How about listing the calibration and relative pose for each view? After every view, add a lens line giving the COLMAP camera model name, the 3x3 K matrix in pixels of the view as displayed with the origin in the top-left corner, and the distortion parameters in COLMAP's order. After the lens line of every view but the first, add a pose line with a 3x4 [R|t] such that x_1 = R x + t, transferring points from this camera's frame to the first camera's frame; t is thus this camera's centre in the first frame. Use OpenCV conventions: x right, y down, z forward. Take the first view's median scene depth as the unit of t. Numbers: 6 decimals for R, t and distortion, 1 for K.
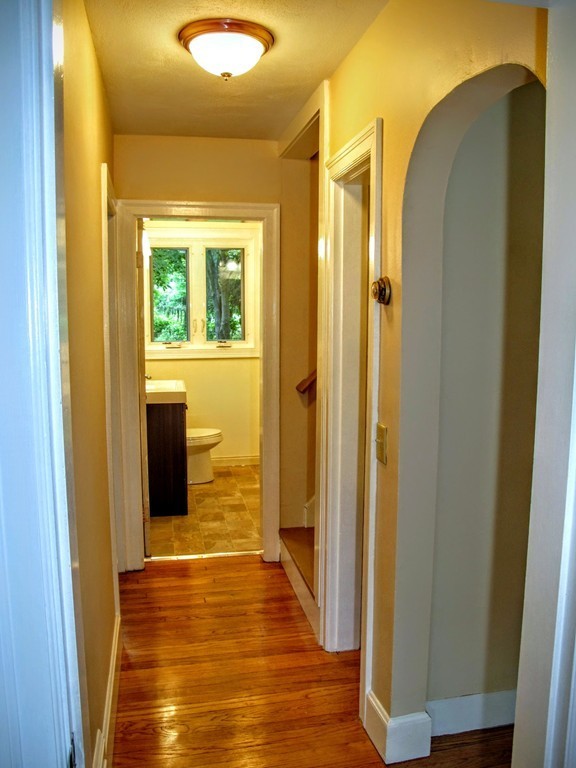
lens RADIAL K [[643.3, 0, 288.8], [0, 643.3, 386.5], [0, 0, 1]] dist [-0.143039, 0.102455]
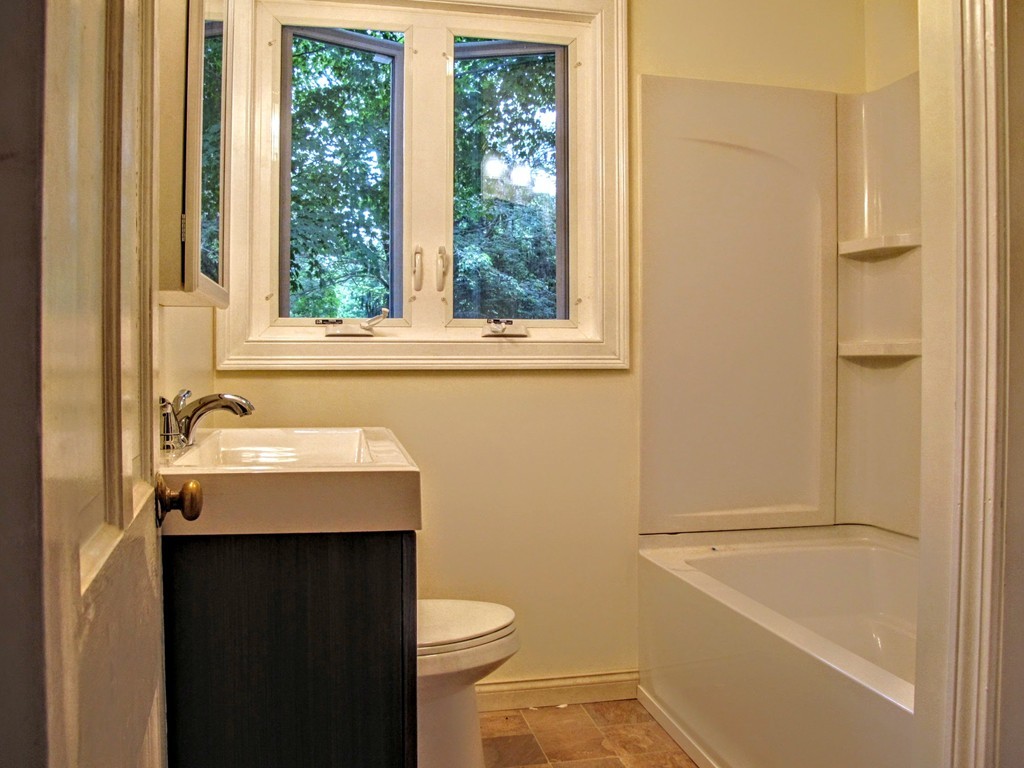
lens RADIAL K [[857.7, 0, 511.4], [0, 857.7, 392.0], [0, 0, 1]] dist [-0.143039, 0.102455]
pose [[0.999816, 0.003844, 0.018815, -0.107034], [-0.002084, 0.995692, -0.092699, 0.006293], [-0.019090, 0.092642, 0.995516, 0.574640]]
